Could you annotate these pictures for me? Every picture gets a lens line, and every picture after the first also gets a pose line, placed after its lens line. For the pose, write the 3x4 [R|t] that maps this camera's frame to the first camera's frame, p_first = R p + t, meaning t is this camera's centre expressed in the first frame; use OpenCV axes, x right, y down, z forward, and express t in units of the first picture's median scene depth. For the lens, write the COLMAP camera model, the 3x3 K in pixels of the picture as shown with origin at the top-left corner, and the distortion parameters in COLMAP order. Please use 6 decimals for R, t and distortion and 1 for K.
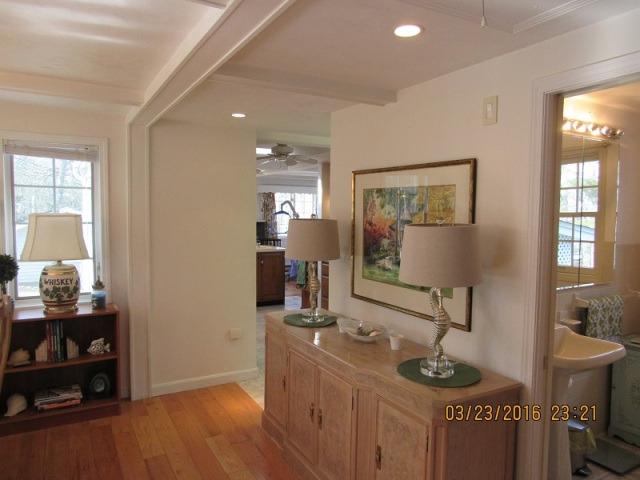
lens RADIAL K [[457.0, 0, 316.8], [0, 457.0, 243.4], [0, 0, 1]] dist [-0.019271, 0.007828]
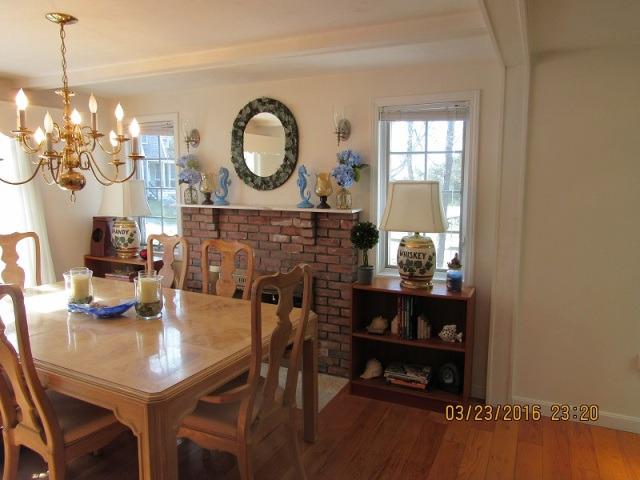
lens RADIAL K [[457.0, 0, 322.0], [0, 457.0, 242.6], [0, 0, 1]] dist [-0.019271, 0.007828]
pose [[0.574735, 0.095308, -0.812771, 0.075406], [-0.045243, 0.995376, 0.084728, -0.010361], [0.817088, -0.011924, 0.576389, 0.287052]]
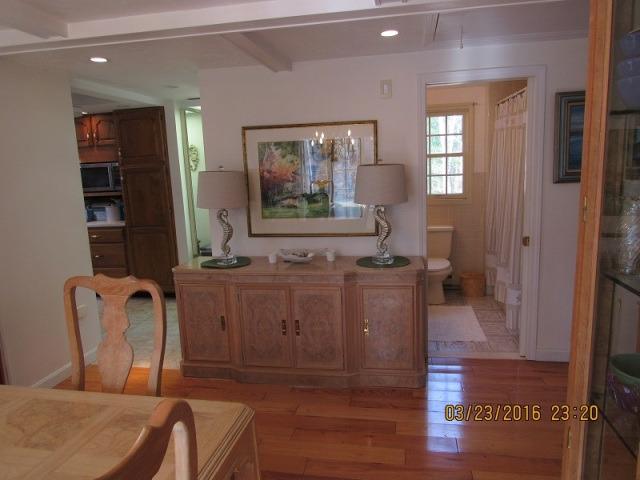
lens RADIAL K [[457.0, 0, 319.0], [0, 457.0, 245.5], [0, 0, 1]] dist [-0.019271, 0.007828]
pose [[0.642815, -0.168511, 0.747257, -2.160425], [0.102635, 0.985655, 0.133981, 0.002233], [-0.759115, -0.009430, 0.650889, 0.350750]]
